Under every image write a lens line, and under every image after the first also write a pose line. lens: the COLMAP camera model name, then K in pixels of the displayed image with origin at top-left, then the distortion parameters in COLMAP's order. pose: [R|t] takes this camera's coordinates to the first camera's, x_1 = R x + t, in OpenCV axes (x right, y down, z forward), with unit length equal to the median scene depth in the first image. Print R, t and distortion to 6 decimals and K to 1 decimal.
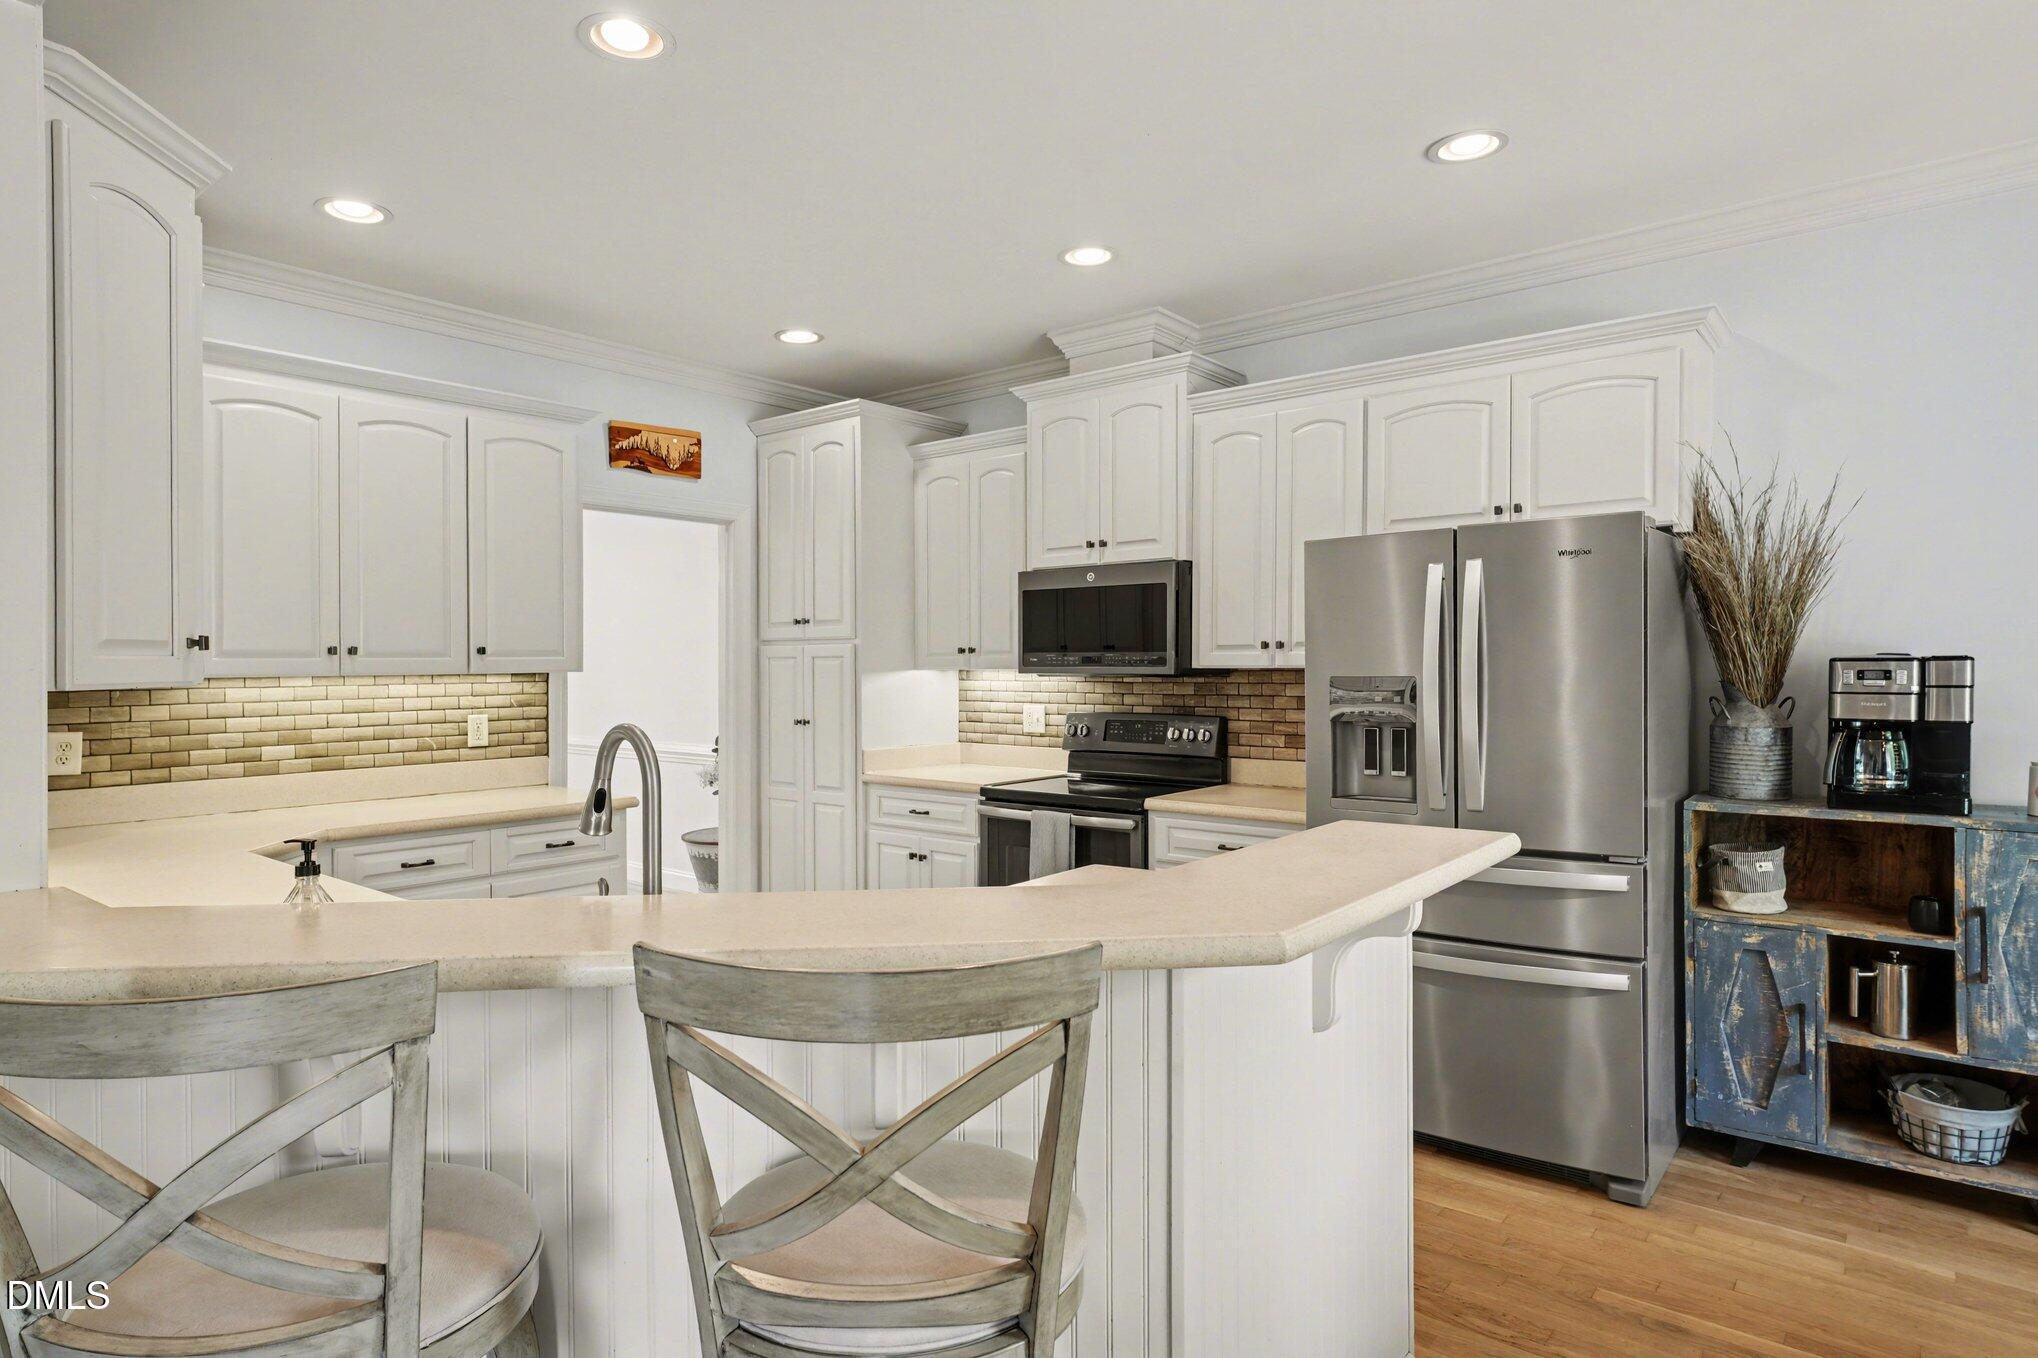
lens RADIAL K [[1012.4, 0, 998.1], [0, 1012.4, 679.2], [0, 0, 1]] dist [0.002222, -0.000095]
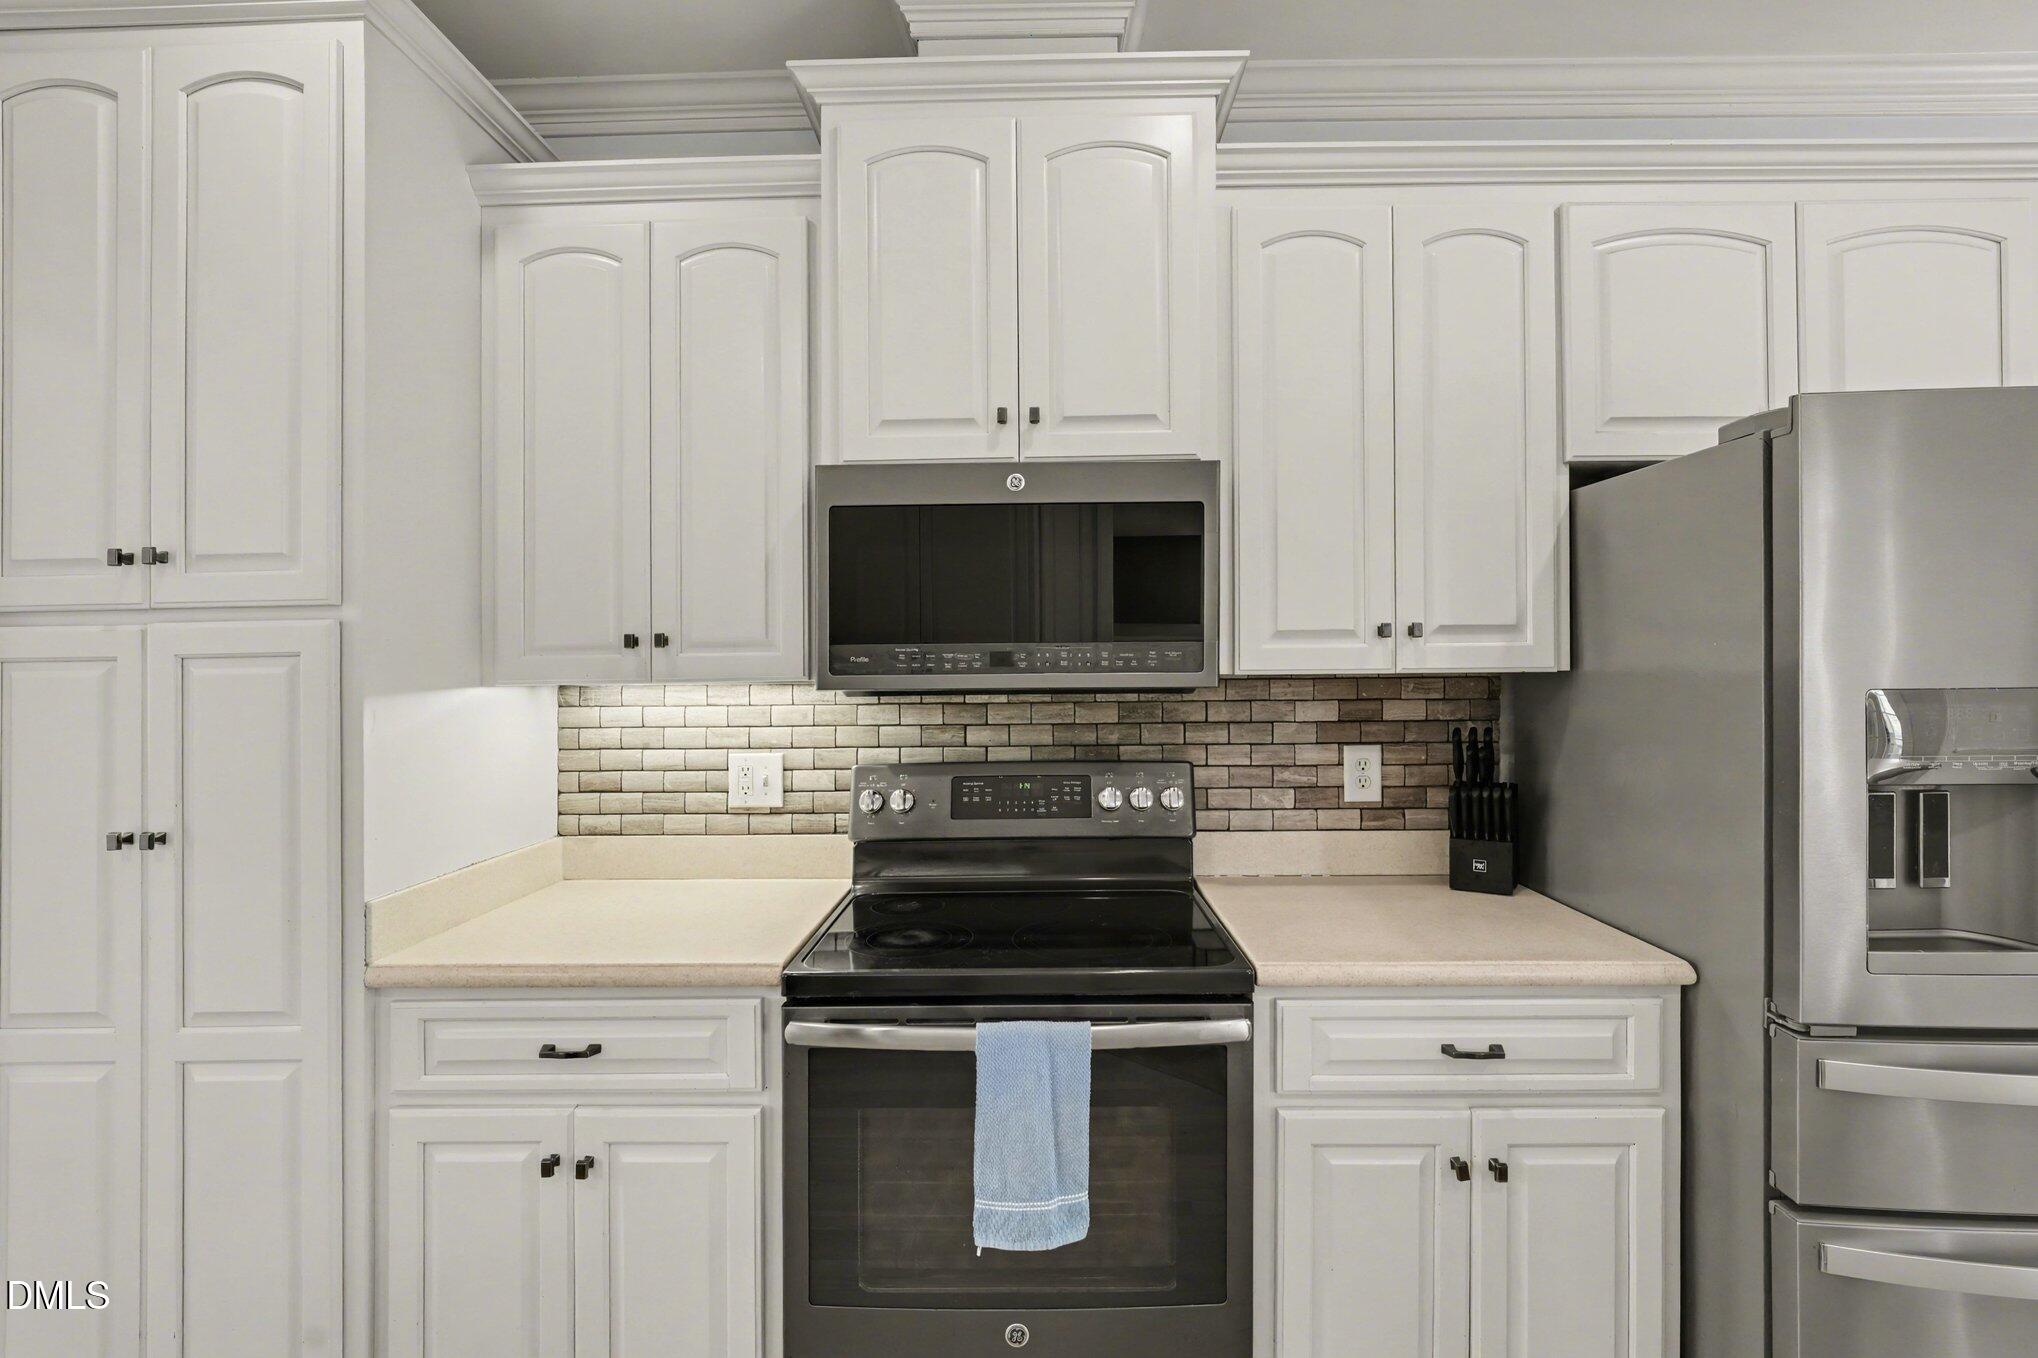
lens RADIAL K [[929.1, 0, 1019.0], [0, 929.1, 667.4], [0, 0, 1]] dist [-0.019753, -0.000501]
pose [[0.796870, -0.005933, 0.604122, -0.150433], [0.018367, 0.999728, -0.014408, -0.008677], [-0.603872, 0.022577, 0.796762, 0.595955]]
